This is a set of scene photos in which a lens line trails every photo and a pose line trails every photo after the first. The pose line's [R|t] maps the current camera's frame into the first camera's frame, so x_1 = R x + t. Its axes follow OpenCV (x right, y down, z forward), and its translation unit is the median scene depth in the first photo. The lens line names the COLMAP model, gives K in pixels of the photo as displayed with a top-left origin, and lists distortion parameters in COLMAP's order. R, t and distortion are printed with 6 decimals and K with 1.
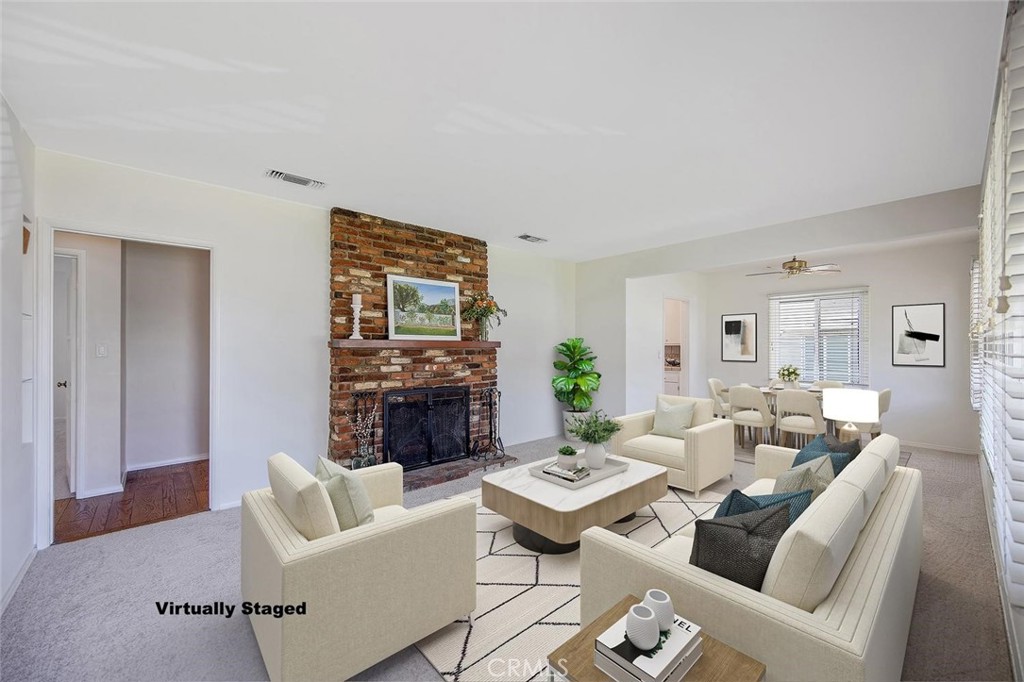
lens RADIAL K [[397.9, 0, 513.7], [0, 397.9, 344.8], [0, 0, 1]] dist [0.000116, -0.000030]
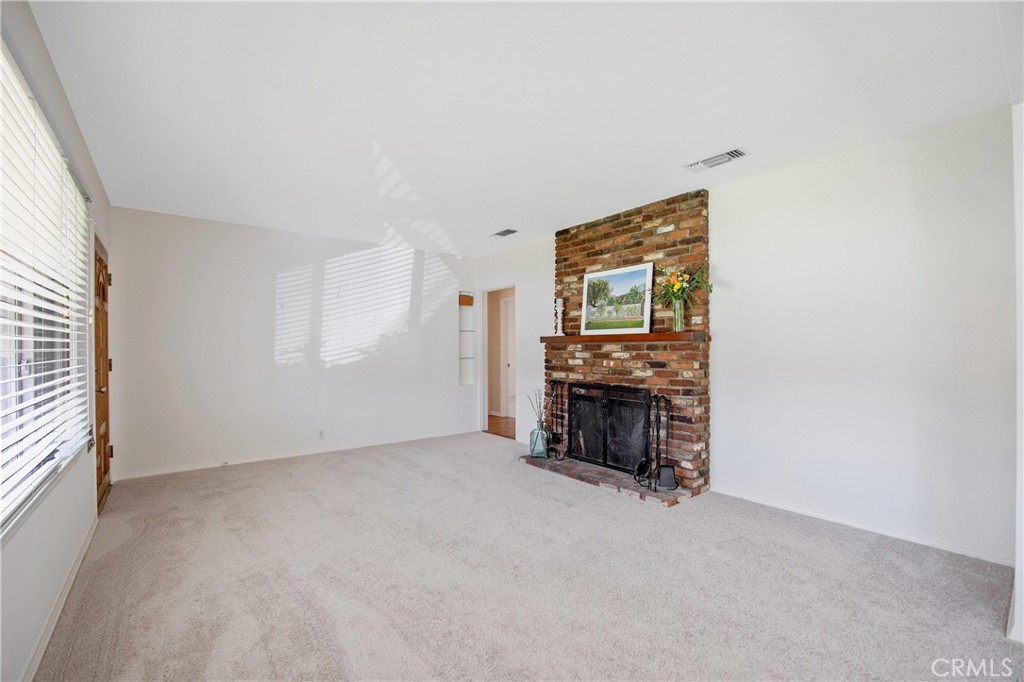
lens RADIAL K [[435.7, 0, 510.3], [0, 435.7, 349.9], [0, 0, 1]] dist [-0.022221, 0.000224]
pose [[-0.060259, 0.000045, -0.998183, 0.820021], [0.005047, 0.999987, -0.000260, 0.024256], [0.998170, -0.005054, -0.060258, 0.821018]]
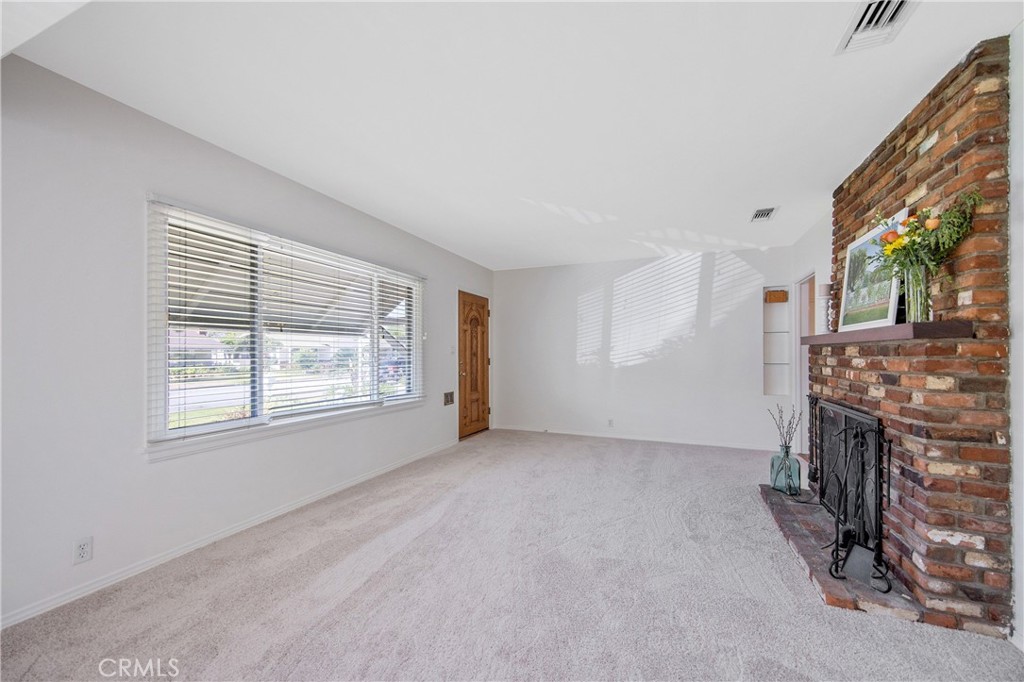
lens RADIAL K [[402.3, 0, 511.3], [0, 402.3, 350.7], [0, 0, 1]] dist [0.000670, -0.000167]
pose [[-0.900914, -0.006535, -0.433948, 0.541645], [-0.002430, 0.999947, -0.010014, 0.026829], [0.433990, -0.007968, -0.900882, 1.323837]]
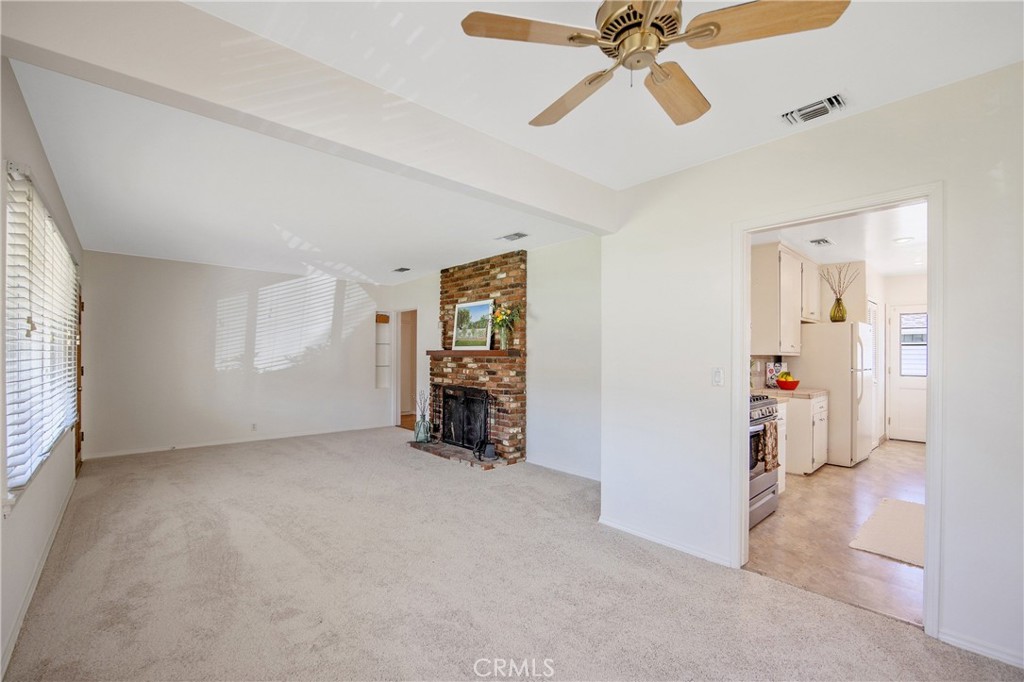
lens RADIAL K [[436.7, 0, 513.4], [0, 436.7, 353.3], [0, 0, 1]] dist [-0.021691, 0.000181]
pose [[0.004878, -0.006032, -0.999970, 1.181965], [-0.002600, 0.999978, -0.006045, 0.006840], [0.999985, 0.002629, 0.004863, 1.131707]]
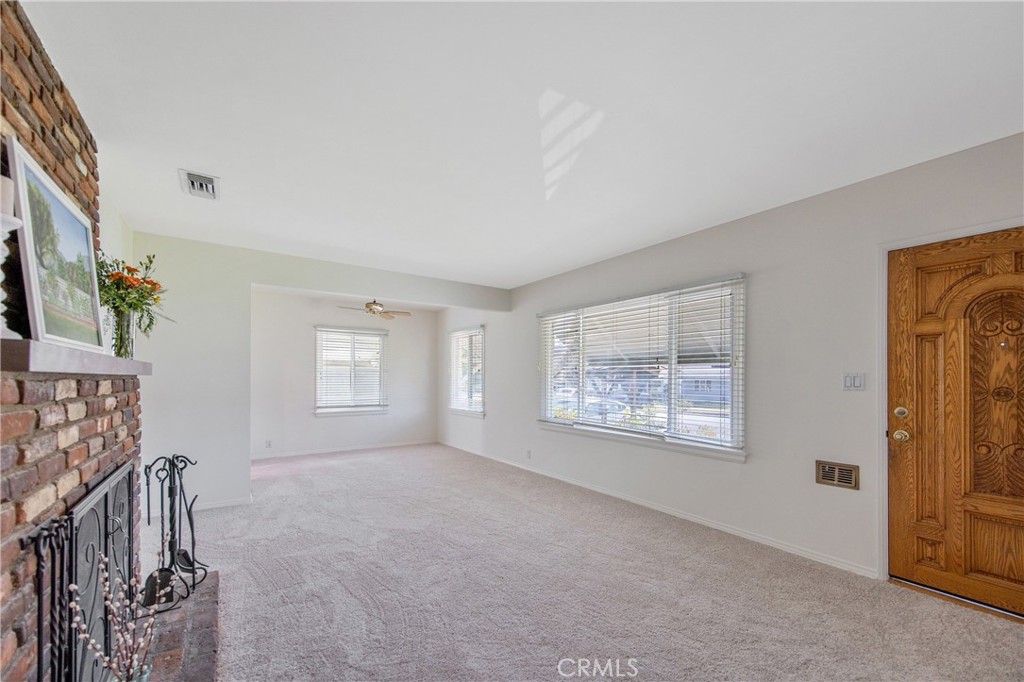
lens RADIAL K [[404.8, 0, 515.5], [0, 404.8, 376.6], [0, 0, 1]] dist [0.000031, -0.000026]
pose [[0.115847, -0.000289, 0.993267, -0.550644], [-0.005822, 0.999983, 0.000970, 0.006825], [-0.993250, -0.005895, 0.115843, 0.542226]]
